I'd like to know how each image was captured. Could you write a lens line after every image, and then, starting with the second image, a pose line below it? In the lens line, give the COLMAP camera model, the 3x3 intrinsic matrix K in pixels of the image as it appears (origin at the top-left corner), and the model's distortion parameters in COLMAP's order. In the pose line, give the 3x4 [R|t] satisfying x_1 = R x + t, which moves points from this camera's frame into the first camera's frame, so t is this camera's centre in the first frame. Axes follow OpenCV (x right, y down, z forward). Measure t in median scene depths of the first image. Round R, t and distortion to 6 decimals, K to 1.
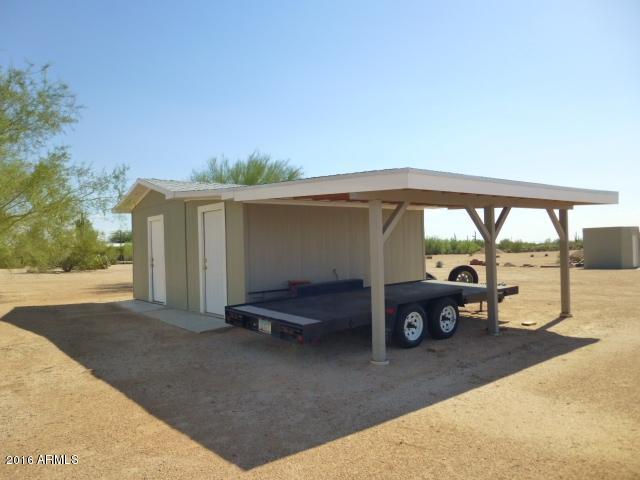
lens RADIAL K [[479.3, 0, 320.0], [0, 479.3, 240.0], [0, 0, 1]] dist [-0.081838, 0.057776]
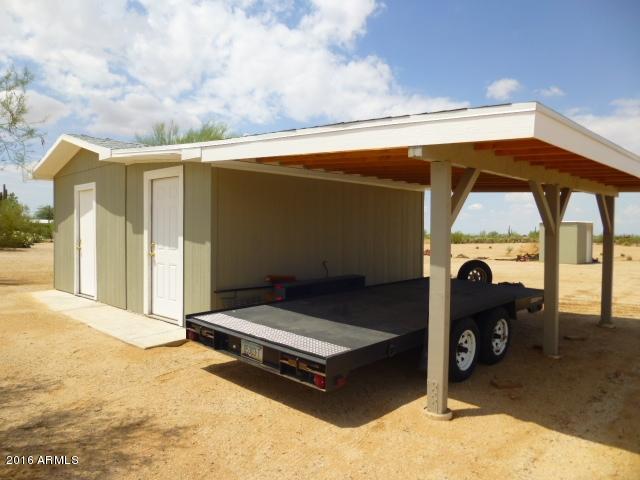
lens RADIAL K [[462.7, 0, 320.0], [0, 462.7, 240.0], [0, 0, 1]] dist [-0.047603, 0.052307]
pose [[0.990744, 0.033436, 0.131560, -0.076890], [-0.037529, 0.998882, 0.028750, 0.005549], [-0.130452, -0.033421, 0.990891, 0.254503]]
